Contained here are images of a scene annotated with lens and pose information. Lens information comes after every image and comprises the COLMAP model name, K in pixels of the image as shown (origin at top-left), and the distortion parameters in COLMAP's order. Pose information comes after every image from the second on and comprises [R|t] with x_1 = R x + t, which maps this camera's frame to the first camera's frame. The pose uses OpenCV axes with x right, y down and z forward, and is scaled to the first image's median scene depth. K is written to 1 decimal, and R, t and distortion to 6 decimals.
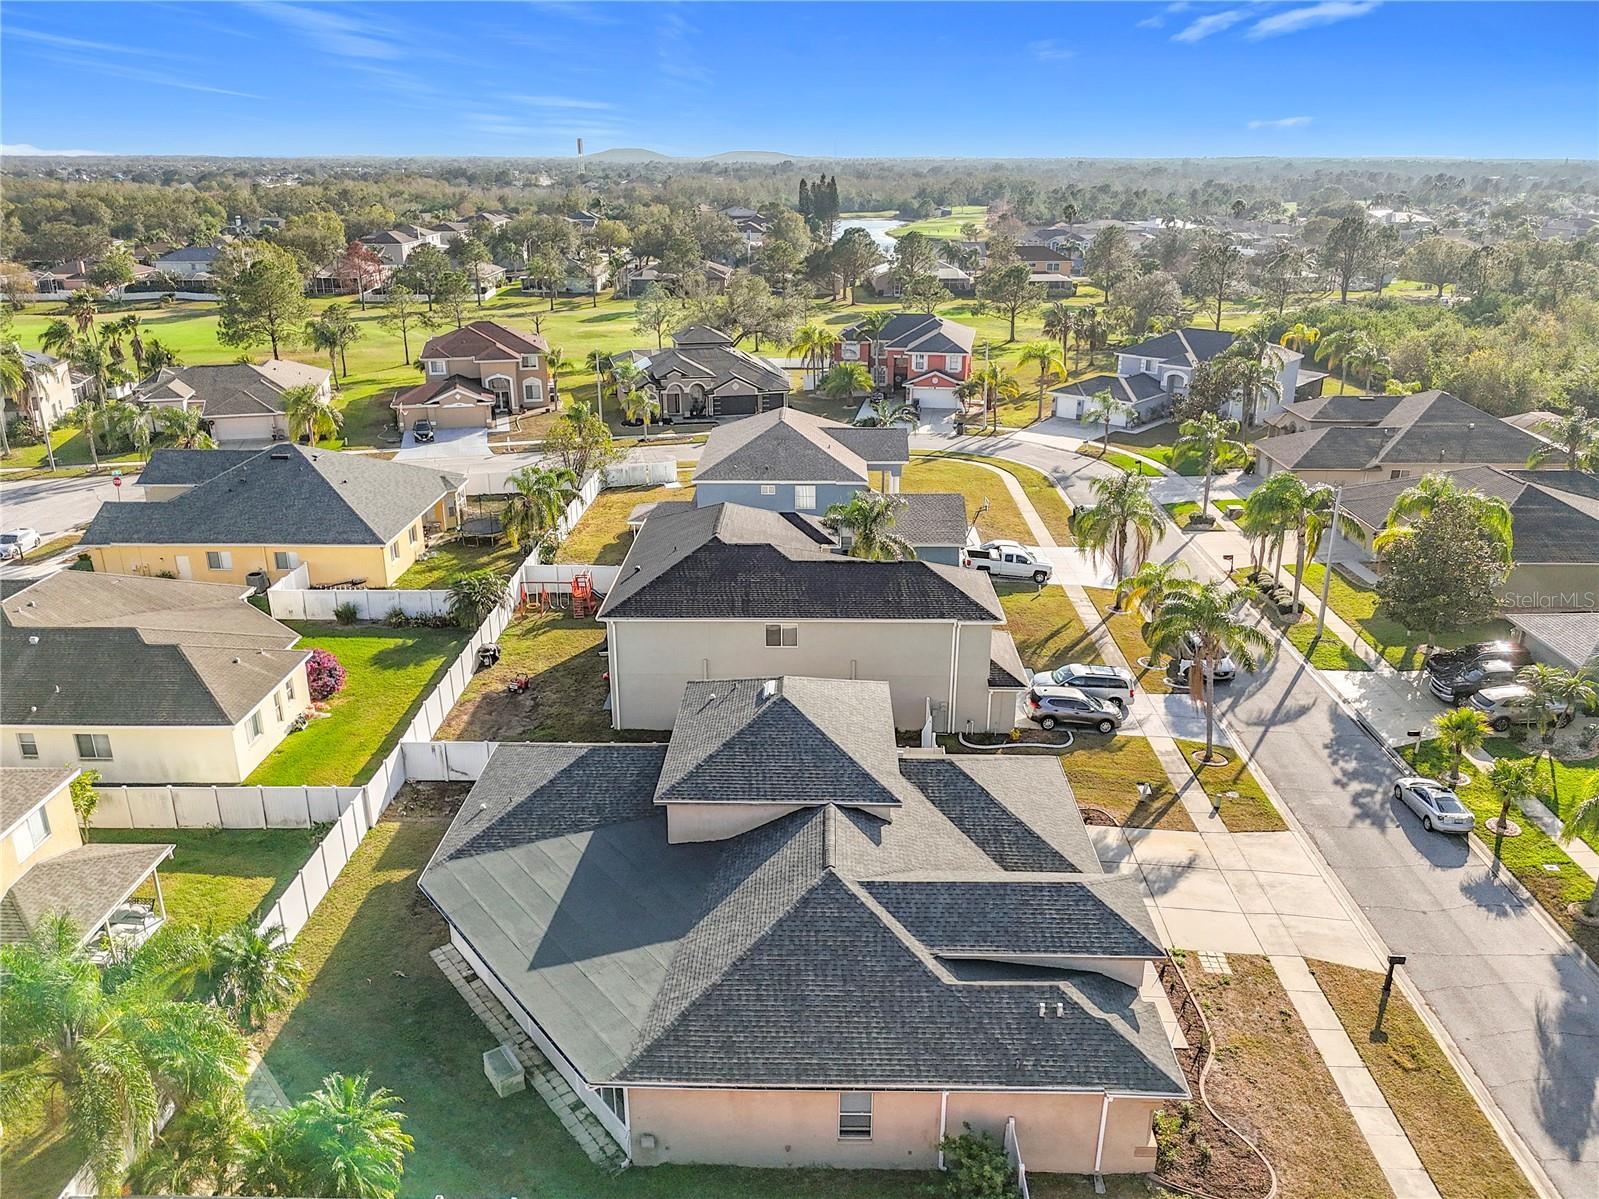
lens RADIAL K [[1188.1, 0, 799.5], [0, 1188.1, 599.5], [0, 0, 1]] dist [0.065887, -0.122633]
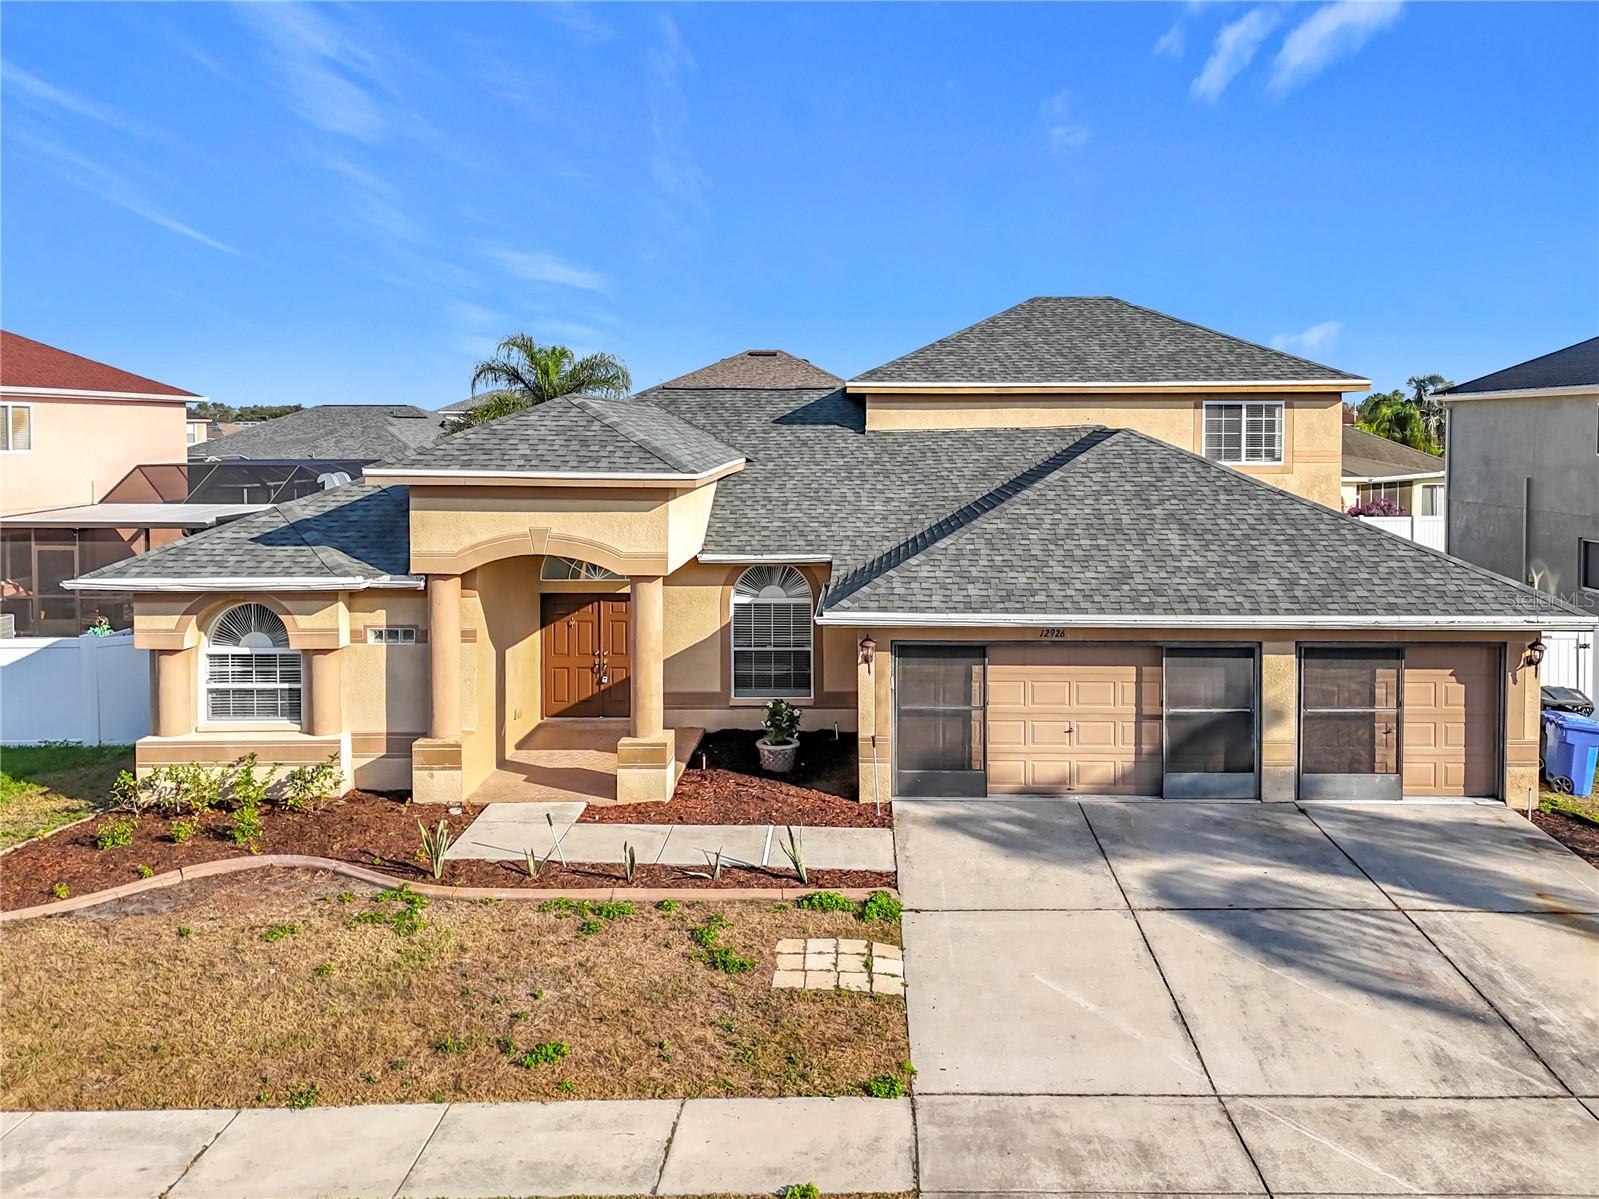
lens RADIAL K [[1223.1, 0, 865.8], [0, 1223.1, 484.7], [0, 0, 1]] dist [0.035808, -0.005377]
pose [[0.023169, 0.048166, -0.998571, 0.441472], [-0.351189, 0.935574, 0.036979, 0.129262], [0.936018, 0.349830, 0.038591, 0.669665]]
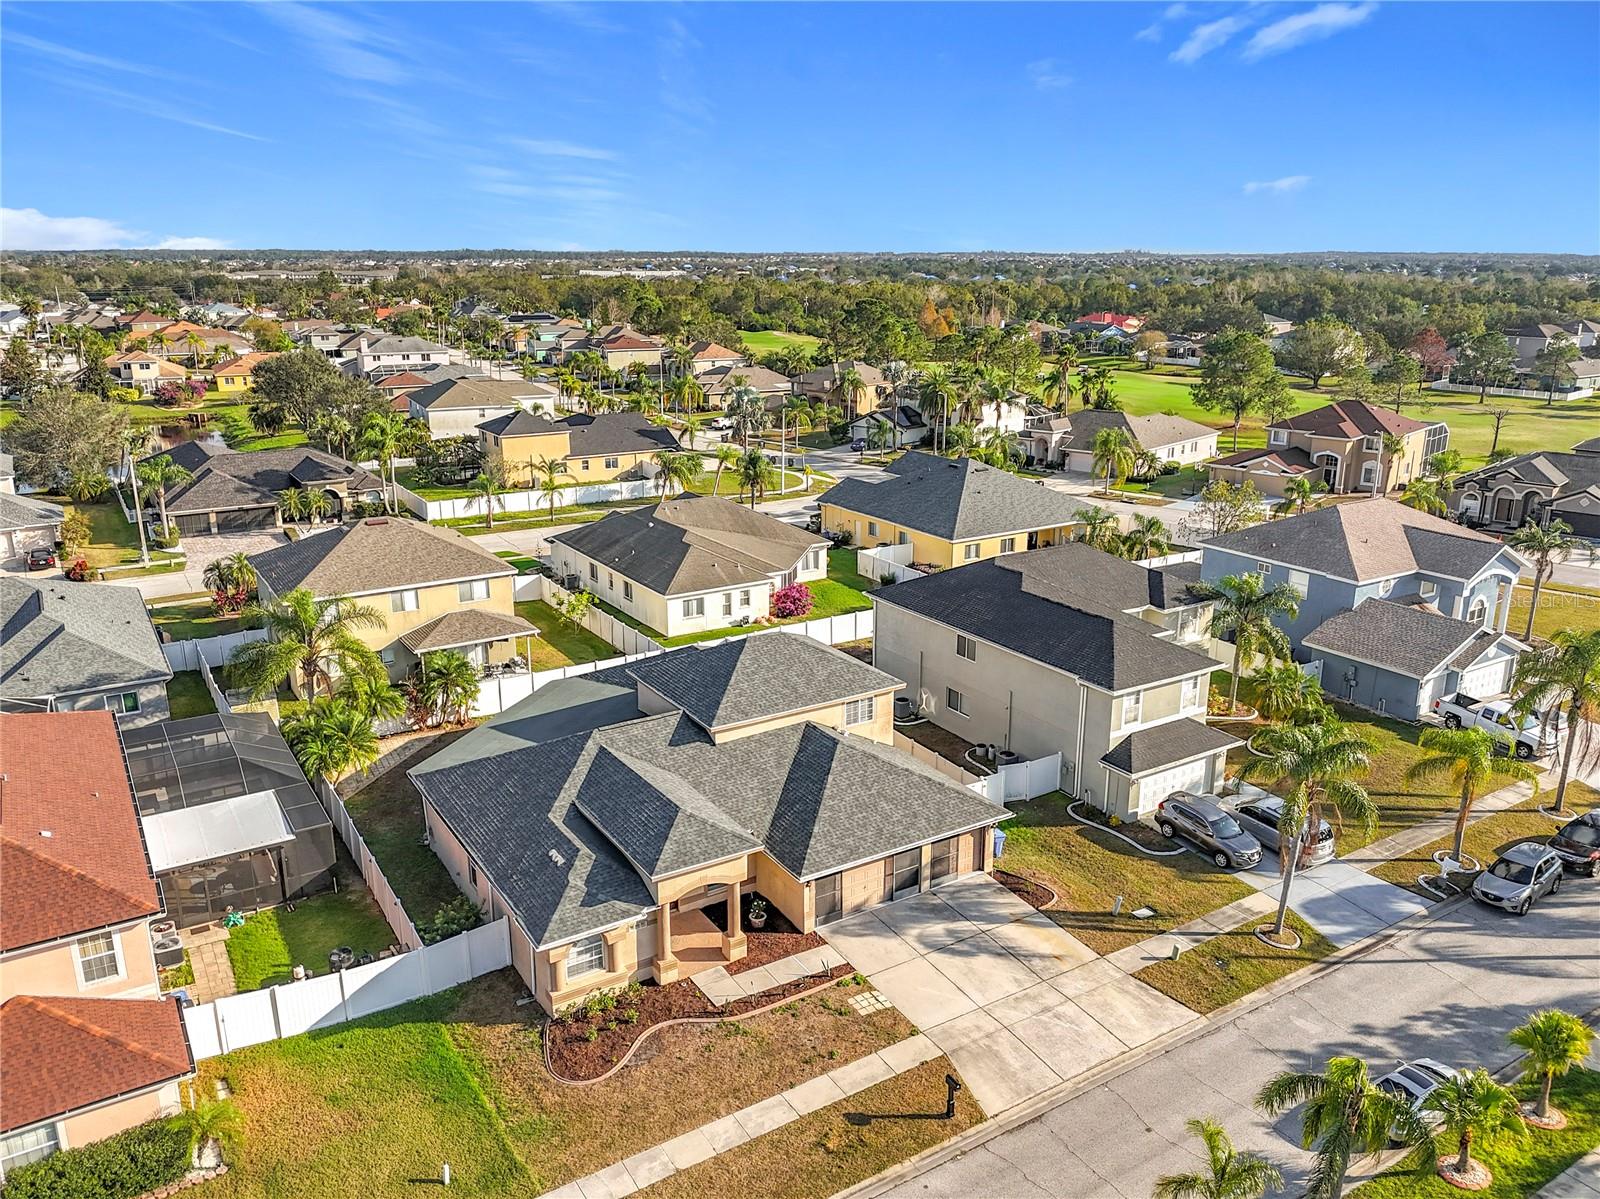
lens RADIAL K [[1200.4, 0, 800.0], [0, 1200.4, 599.5], [0, 0, 1]] dist [0.016254, -0.011517]
pose [[0.547663, 0.231765, -0.803959, 0.714837], [-0.292501, 0.953276, 0.075556, -0.044425], [0.783906, 0.193779, 0.589865, 0.225339]]
